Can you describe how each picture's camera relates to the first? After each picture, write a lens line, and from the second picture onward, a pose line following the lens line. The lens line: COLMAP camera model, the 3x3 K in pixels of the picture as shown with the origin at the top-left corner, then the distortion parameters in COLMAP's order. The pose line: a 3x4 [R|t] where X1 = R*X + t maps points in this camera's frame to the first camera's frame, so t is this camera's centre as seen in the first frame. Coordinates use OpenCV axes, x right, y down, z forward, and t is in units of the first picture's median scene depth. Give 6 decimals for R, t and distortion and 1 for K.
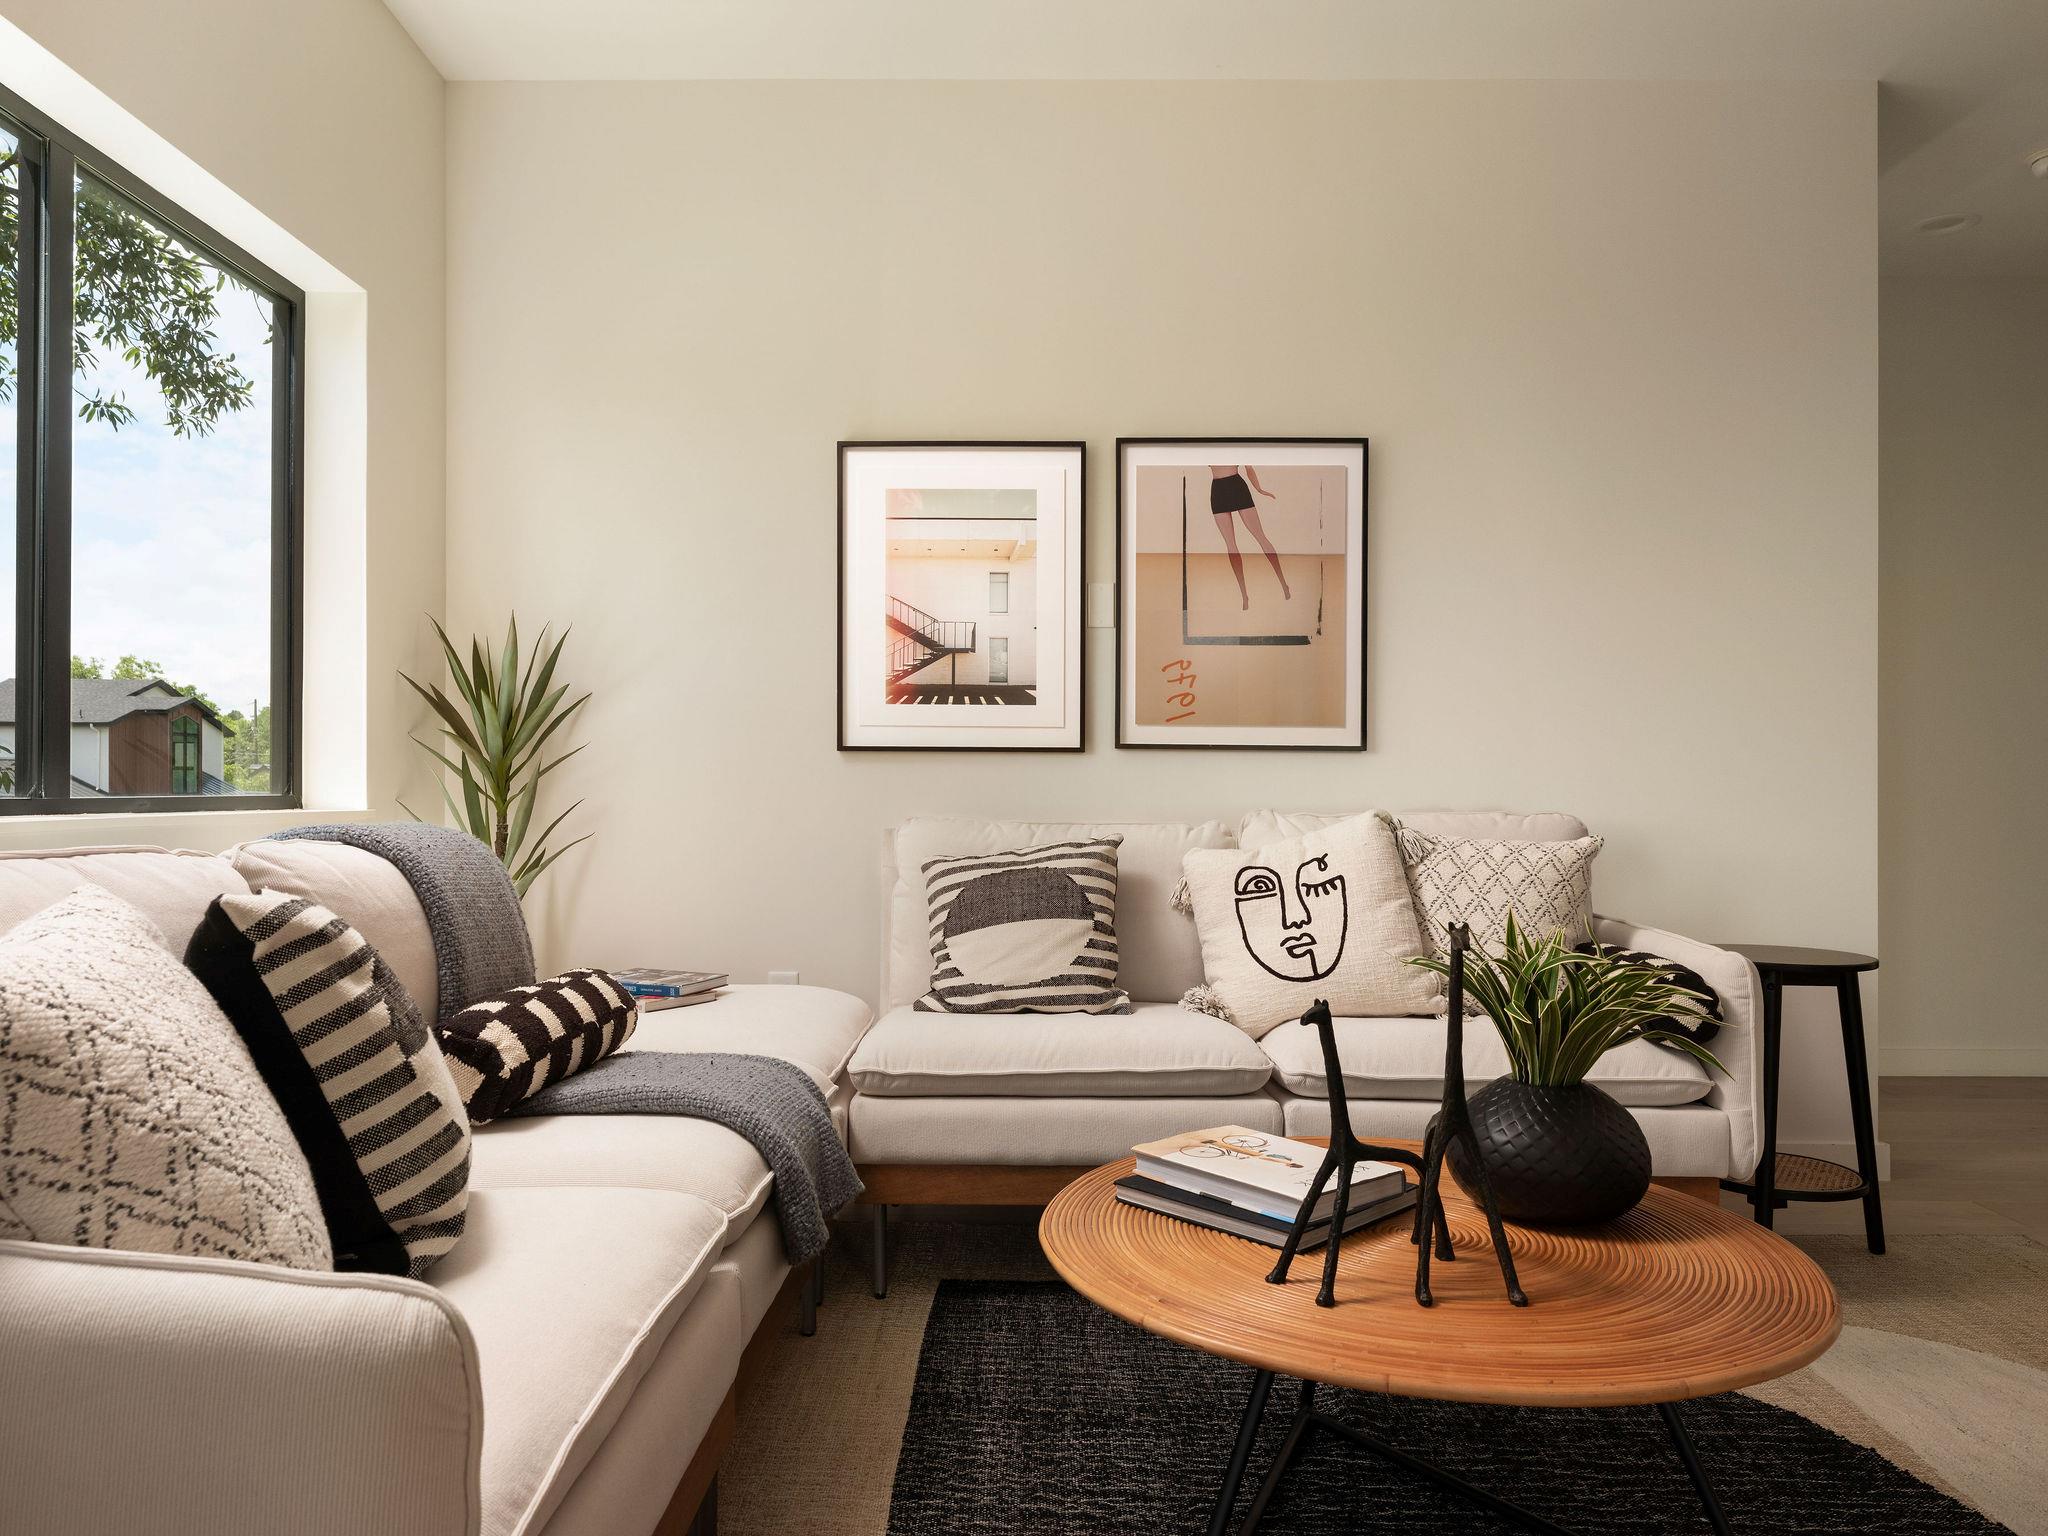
lens RADIAL K [[1371.5, 0, 1026.1], [0, 1371.5, 775.3], [0, 0, 1]] dist [0.002485, 0.000507]
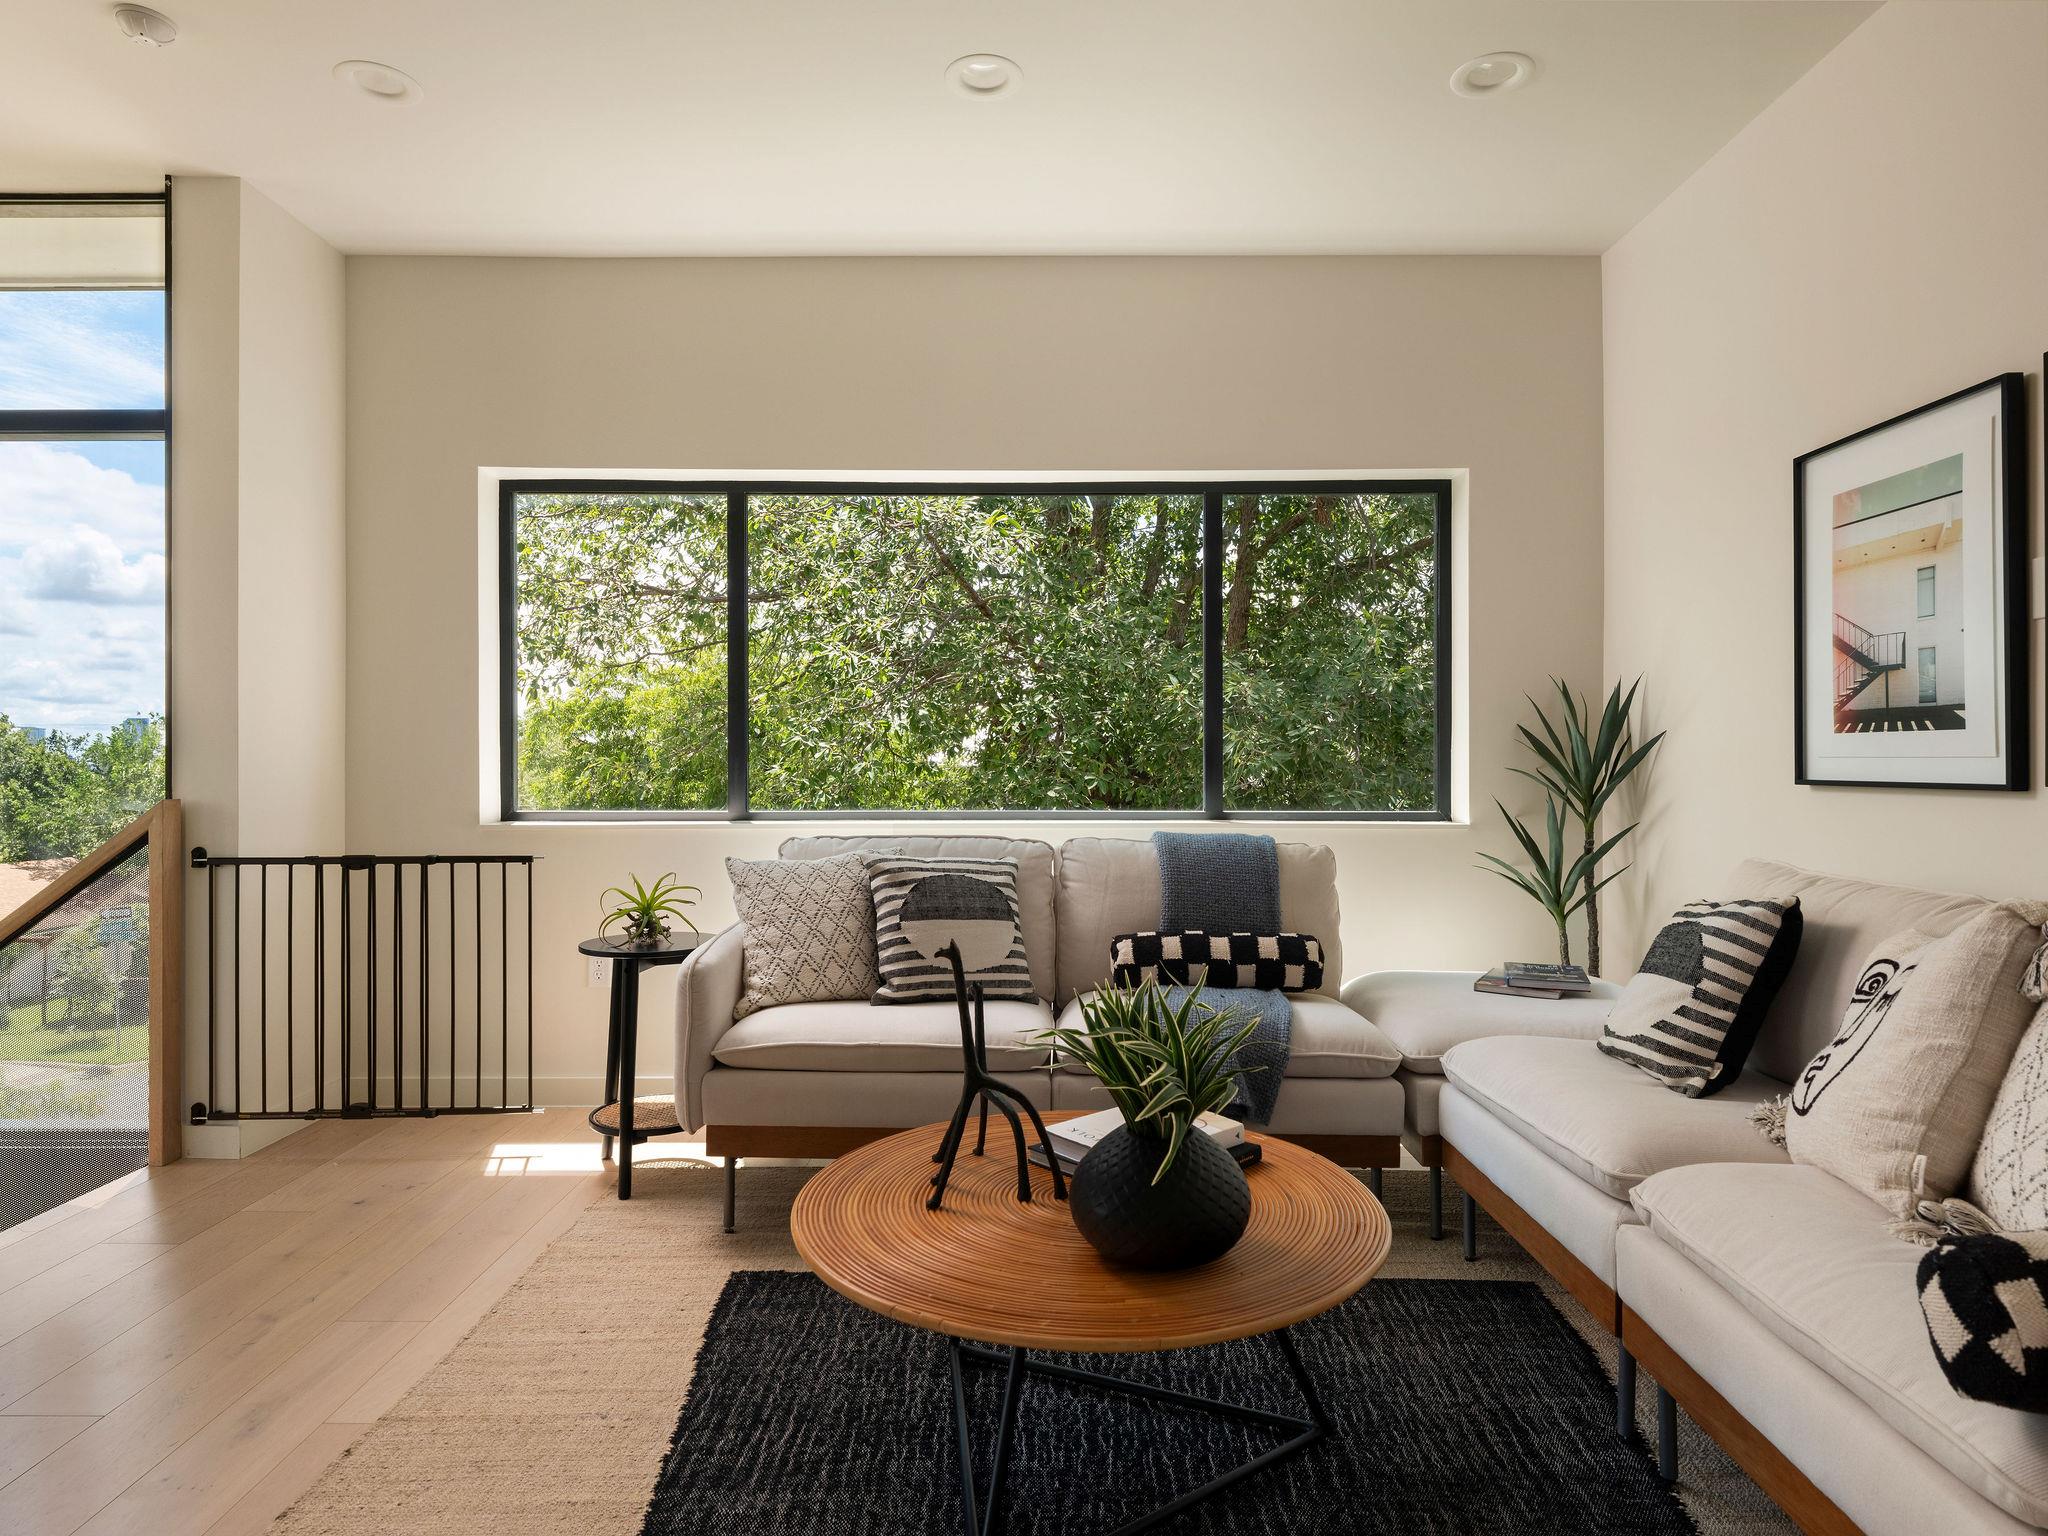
lens RADIAL K [[1185.5, 0, 1023.3], [0, 1185.5, 764.5], [0, 0, 1]] dist [0.000690, 0.000381]
pose [[-0.005957, -0.002194, -0.999980, 0.685580], [0.011977, 0.999926, -0.002265, -0.035990], [0.999911, -0.011991, -0.005931, 0.468216]]
